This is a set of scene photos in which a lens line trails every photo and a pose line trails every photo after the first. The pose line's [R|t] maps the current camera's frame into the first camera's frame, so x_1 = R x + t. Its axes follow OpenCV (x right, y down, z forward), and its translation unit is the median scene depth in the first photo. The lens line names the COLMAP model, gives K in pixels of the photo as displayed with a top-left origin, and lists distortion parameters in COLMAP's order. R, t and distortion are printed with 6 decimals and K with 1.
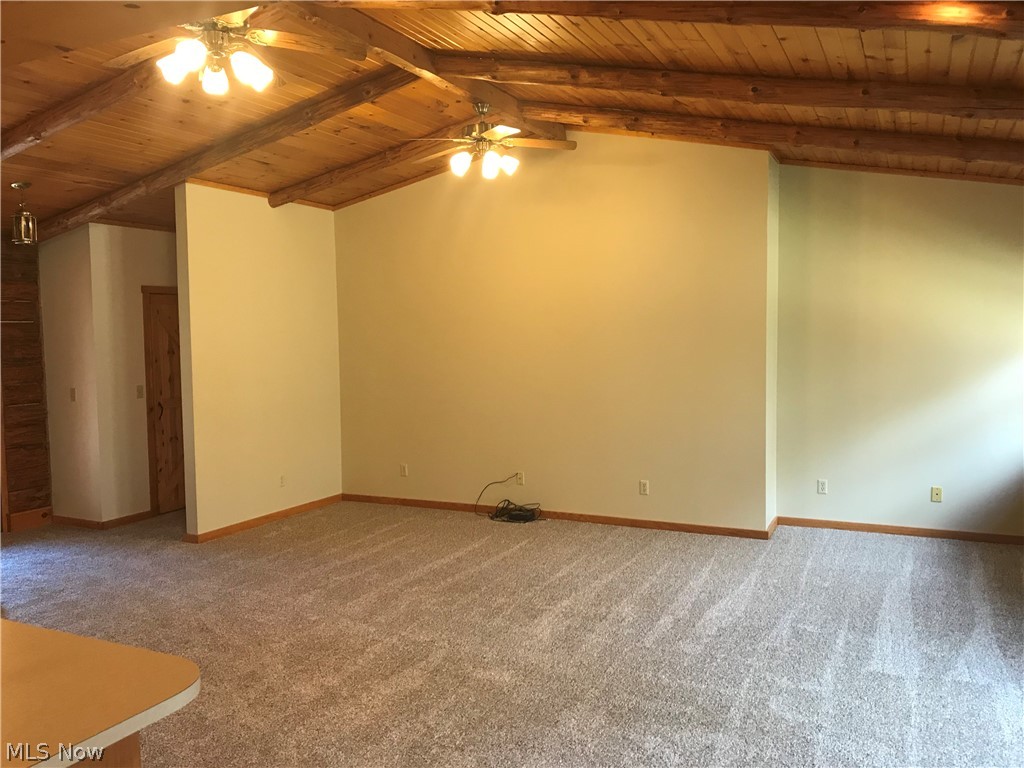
lens RADIAL K [[854.3, 0, 510.6], [0, 854.3, 382.2], [0, 0, 1]] dist [0.055030, -0.014561]
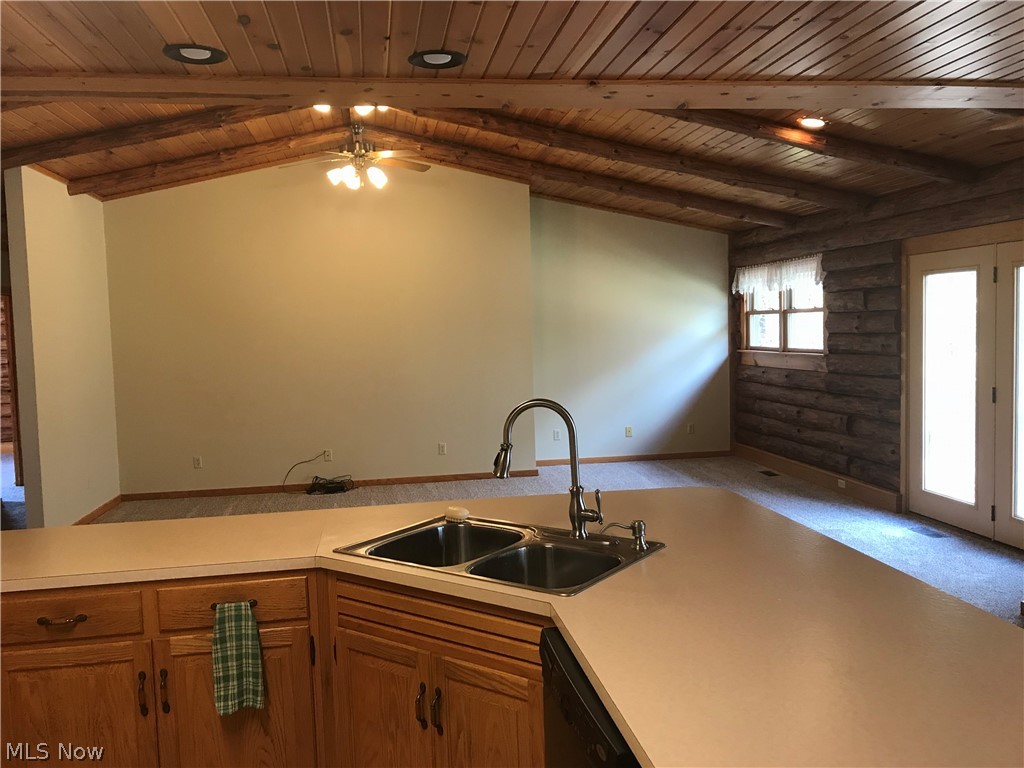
lens RADIAL K [[854.3, 0, 511.4], [0, 854.3, 385.8], [0, 0, 1]] dist [0.055030, -0.014561]
pose [[0.815206, -0.052313, 0.576804, -0.479500], [0.054786, 0.998412, 0.013121, 0.022337], [-0.576574, 0.020904, 0.816777, -0.060596]]
